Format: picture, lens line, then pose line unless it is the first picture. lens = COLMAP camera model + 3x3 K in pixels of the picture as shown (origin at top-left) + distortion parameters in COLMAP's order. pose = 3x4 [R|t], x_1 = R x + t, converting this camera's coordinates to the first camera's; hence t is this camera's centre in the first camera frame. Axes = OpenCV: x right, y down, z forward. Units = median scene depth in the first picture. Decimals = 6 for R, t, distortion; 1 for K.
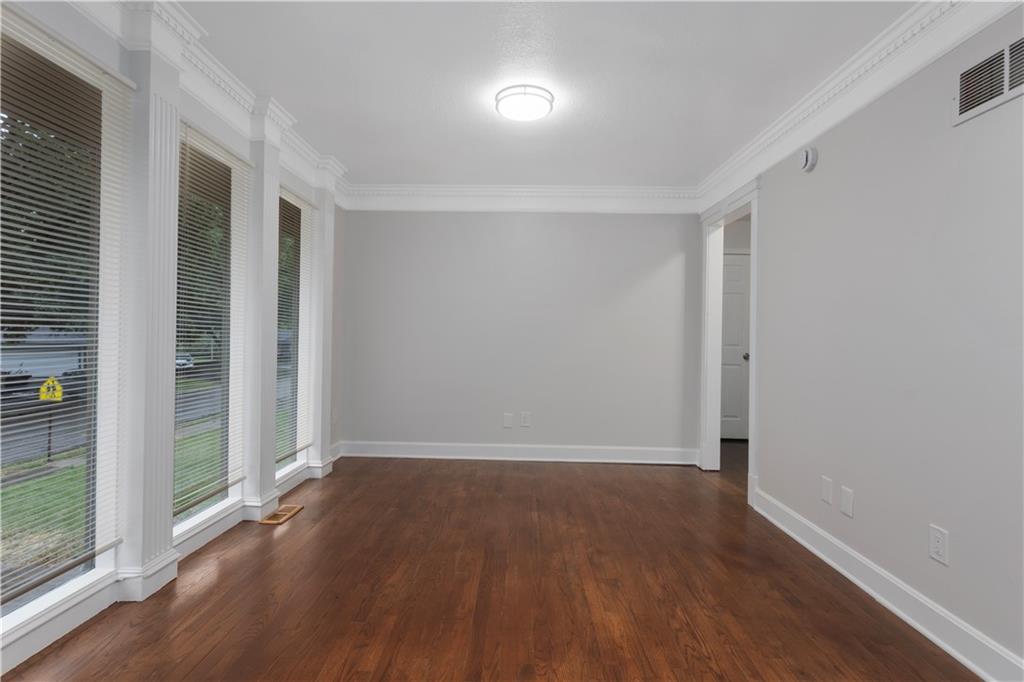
lens RADIAL K [[498.0, 0, 507.1], [0, 498.0, 339.2], [0, 0, 1]] dist [-0.003701, 0.000006]
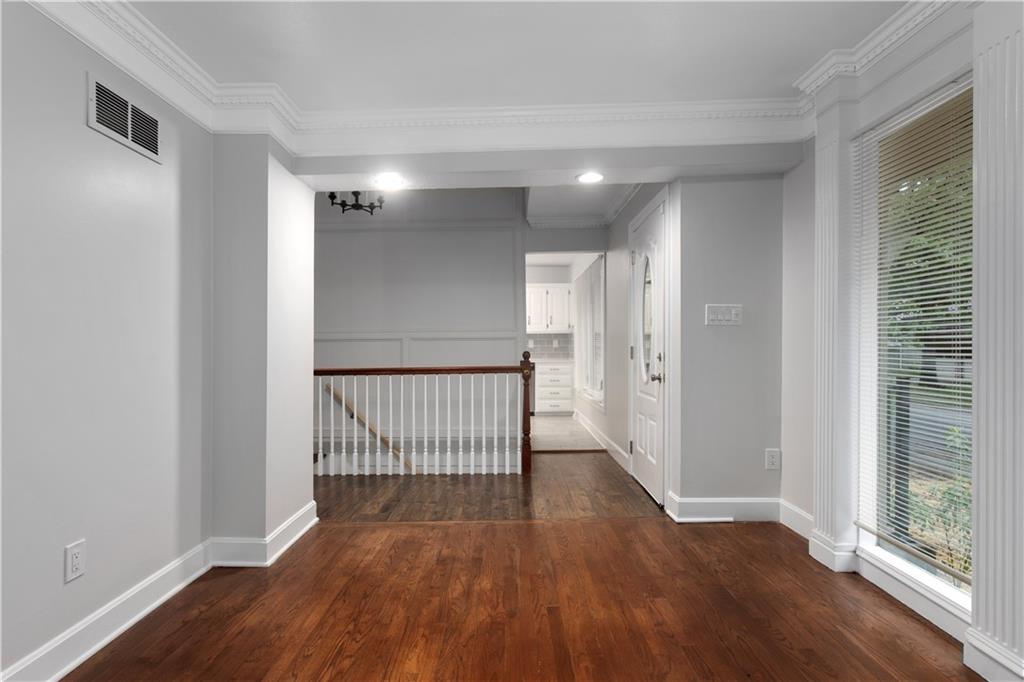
lens RADIAL K [[498.0, 0, 511.8], [0, 498.0, 341.8], [0, 0, 1]] dist [-0.003701, 0.000006]
pose [[-0.999326, -0.016382, -0.032856, 0.084936], [-0.016679, 0.999822, 0.008802, -0.023100], [0.032706, 0.009344, -0.999421, 2.058614]]
